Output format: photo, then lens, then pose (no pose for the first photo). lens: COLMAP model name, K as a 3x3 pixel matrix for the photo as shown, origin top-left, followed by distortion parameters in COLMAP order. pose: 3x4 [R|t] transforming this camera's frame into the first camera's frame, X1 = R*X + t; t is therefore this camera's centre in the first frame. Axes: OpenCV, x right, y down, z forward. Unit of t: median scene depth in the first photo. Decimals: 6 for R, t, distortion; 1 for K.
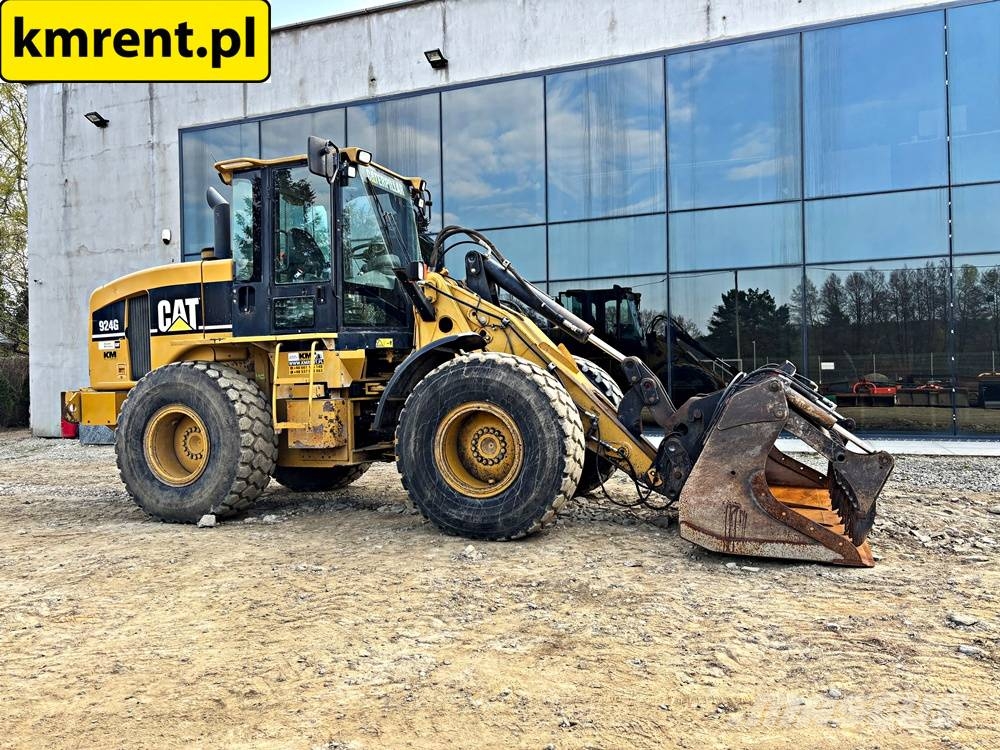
lens RADIAL K [[760.0, 0, 505.6], [0, 760.0, 362.0], [0, 0, 1]] dist [0.044294, -0.049668]
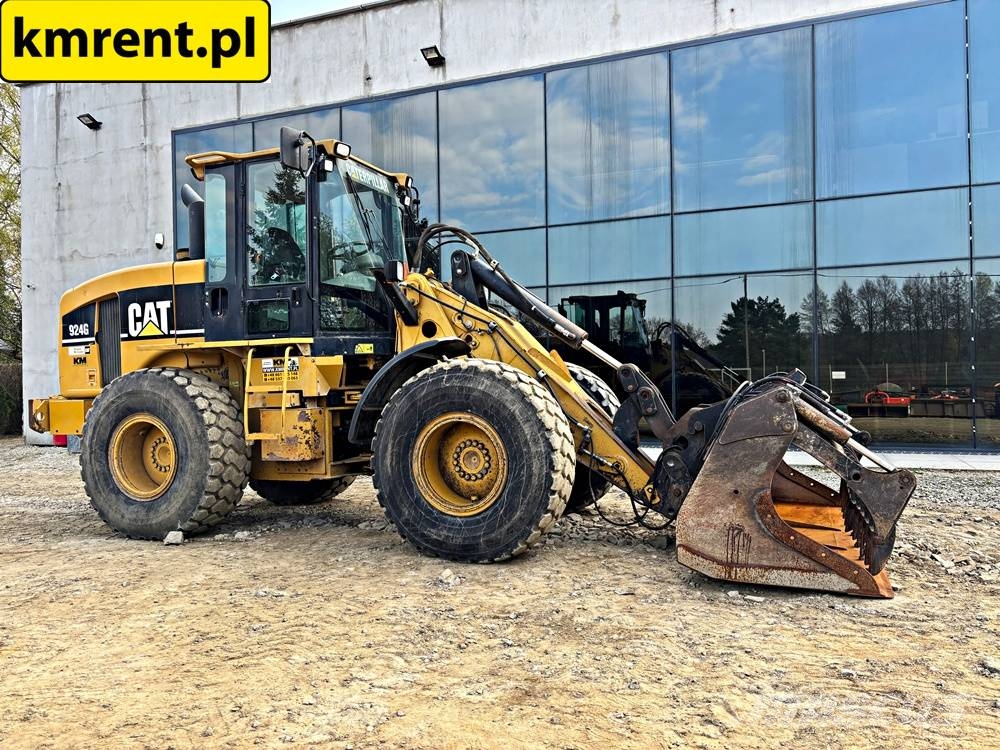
lens RADIAL K [[760.0, 0, 500.3], [0, 760.0, 372.9], [0, 0, 1]] dist [0.044294, -0.049668]
pose [[0.999842, 0.002850, -0.017522, 0.025012], [-0.002792, 0.999991, 0.003329, 0.001241], [0.017531, -0.003280, 0.999841, 0.065950]]
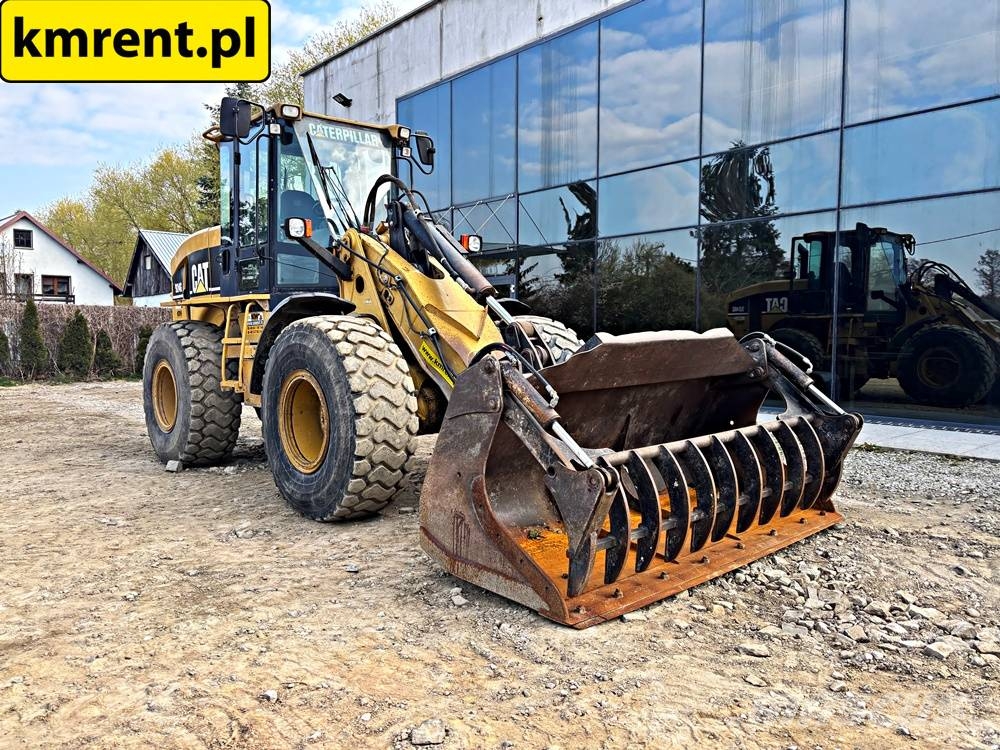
lens RADIAL K [[760.0, 0, 490.9], [0, 760.0, 369.4], [0, 0, 1]] dist [0.044294, -0.049668]
pose [[0.874436, 0.041087, -0.483399, 0.514233], [-0.006502, 0.997310, 0.073006, -0.014381], [0.485098, -0.060696, 0.872351, 0.254224]]
